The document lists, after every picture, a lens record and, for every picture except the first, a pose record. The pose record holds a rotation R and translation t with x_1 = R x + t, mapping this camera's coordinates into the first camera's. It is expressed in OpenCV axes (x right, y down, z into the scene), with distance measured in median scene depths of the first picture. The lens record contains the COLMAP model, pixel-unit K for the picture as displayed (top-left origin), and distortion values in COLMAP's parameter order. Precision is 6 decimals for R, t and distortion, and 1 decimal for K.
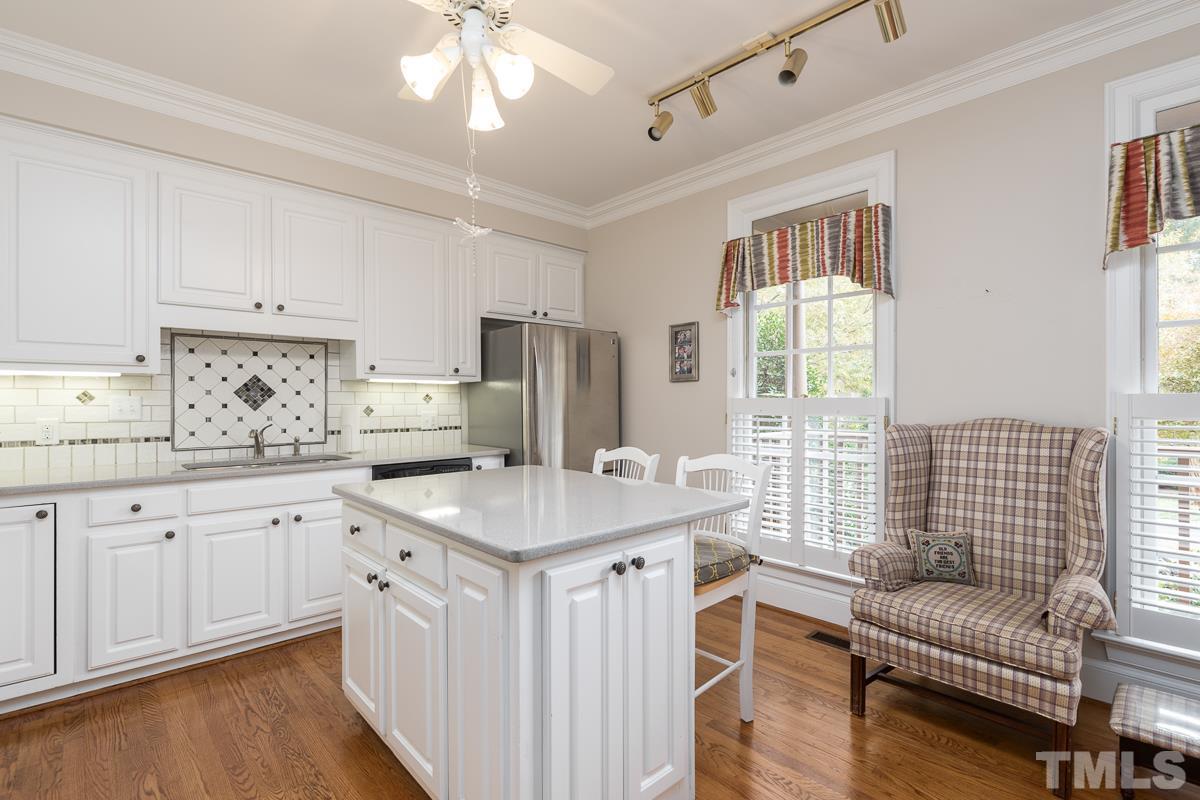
lens RADIAL K [[564.3, 0, 597.0], [0, 564.3, 396.6], [0, 0, 1]] dist [-0.002112, -0.001296]
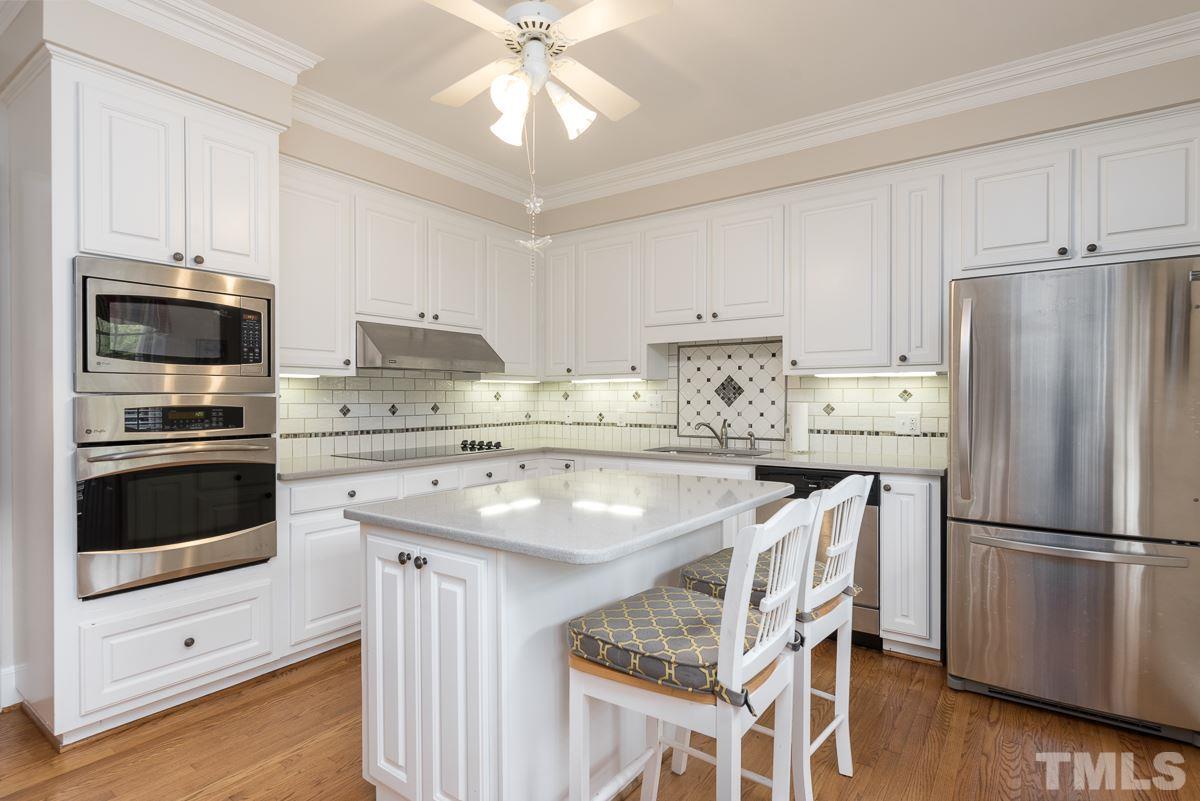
lens RADIAL K [[608.1, 0, 606.1], [0, 608.1, 399.7], [0, 0, 1]] dist [0.003312, 0.000237]
pose [[0.200704, 0.004176, -0.979643, 0.616781], [0.007467, 0.999955, 0.005792, 0.002072], [0.979624, -0.008477, 0.200664, 0.575386]]
